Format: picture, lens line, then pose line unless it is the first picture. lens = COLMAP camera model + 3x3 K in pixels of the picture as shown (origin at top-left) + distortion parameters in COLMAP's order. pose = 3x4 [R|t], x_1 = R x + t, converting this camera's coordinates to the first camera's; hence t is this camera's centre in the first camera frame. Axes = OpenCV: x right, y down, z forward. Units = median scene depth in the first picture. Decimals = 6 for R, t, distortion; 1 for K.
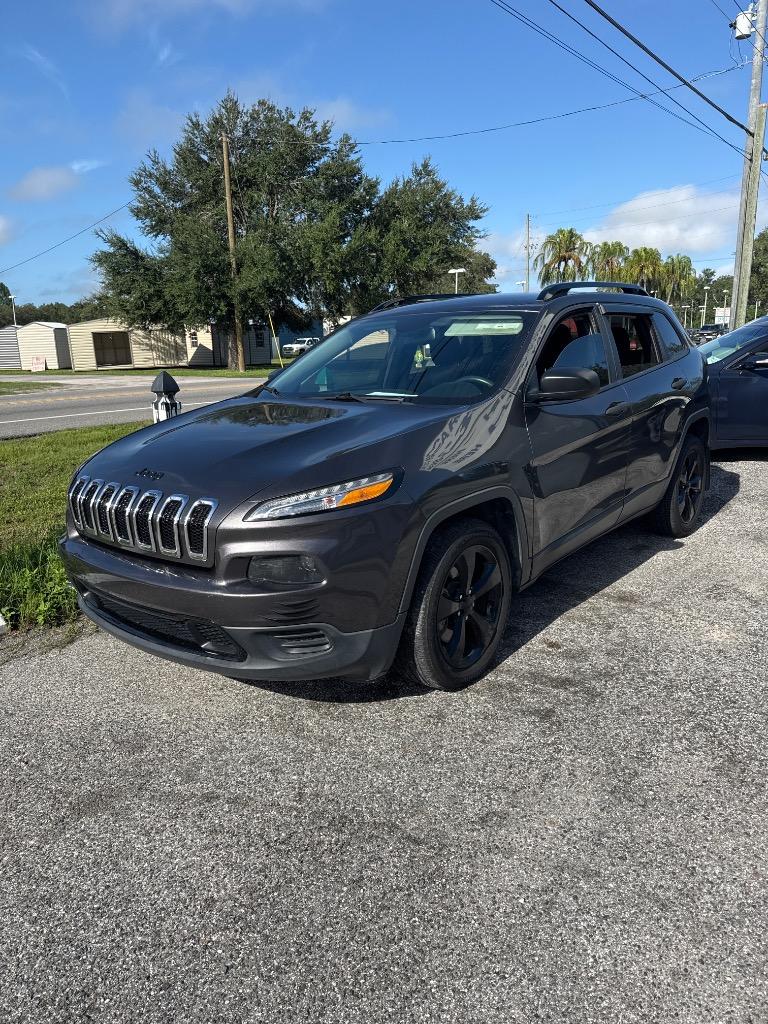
lens RADIAL K [[697.7, 0, 384.0], [0, 697.7, 512.0], [0, 0, 1]] dist [0.016786, -0.026972]
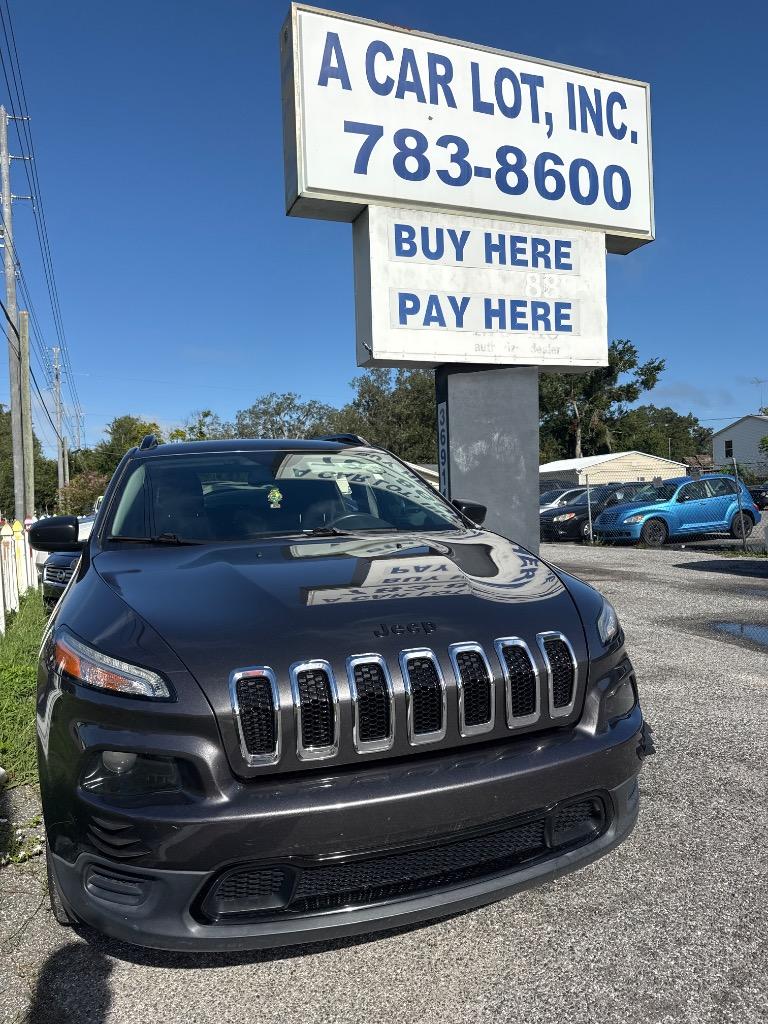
lens RADIAL K [[686.4, 0, 368.5], [0, 686.4, 529.0], [0, 0, 1]] dist [0.074267, -0.084322]
pose [[0.543640, -0.028241, 0.838843, -0.621925], [0.224963, 0.967768, -0.113213, -0.055379], [-0.808608, 0.250256, 0.532470, 0.443496]]
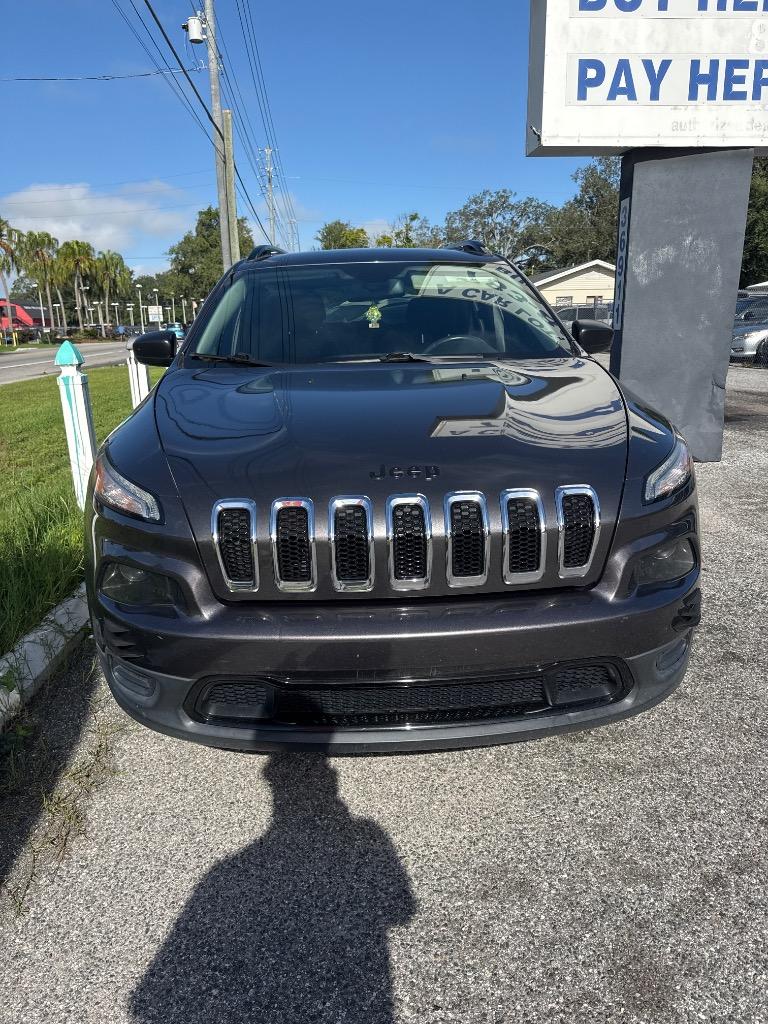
lens RADIAL K [[711.4, 0, 384.0], [0, 711.4, 512.0], [0, 0, 1]] dist [0.009481, -0.027323]
pose [[0.748629, -0.163979, 0.642391, -0.521712], [0.164327, 0.984590, 0.059826, -0.040543], [-0.642302, 0.060774, 0.764039, 0.359720]]
